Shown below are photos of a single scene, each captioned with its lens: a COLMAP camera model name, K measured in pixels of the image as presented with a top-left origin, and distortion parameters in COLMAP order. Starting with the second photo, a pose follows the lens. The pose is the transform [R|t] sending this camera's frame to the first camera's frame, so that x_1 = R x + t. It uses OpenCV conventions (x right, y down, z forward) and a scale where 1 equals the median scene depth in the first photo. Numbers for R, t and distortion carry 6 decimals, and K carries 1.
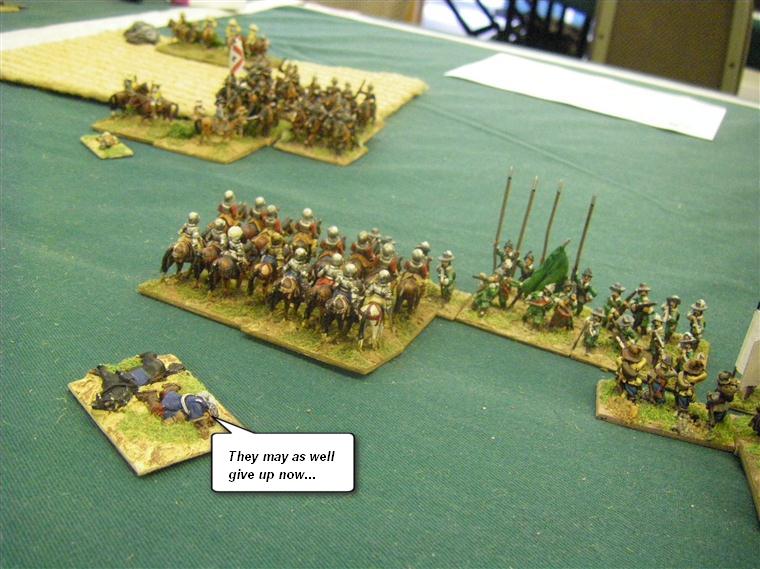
lens RADIAL K [[883.1, 0, 380.0], [0, 883.1, 284.5], [0, 0, 1]] dist [-0.223291, 0.237990]
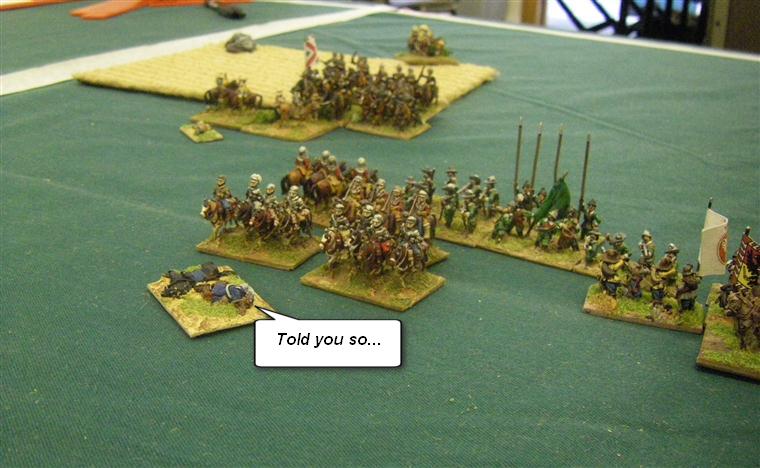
lens RADIAL K [[894.8, 0, 380.0], [0, 894.8, 234.0], [0, 0, 1]] dist [-0.205269, 0.024158]
pose [[0.986641, -0.050314, -0.154946, 0.103614], [0.038460, 0.996166, -0.078572, 0.080588], [0.158305, 0.071563, 0.984793, -0.142382]]
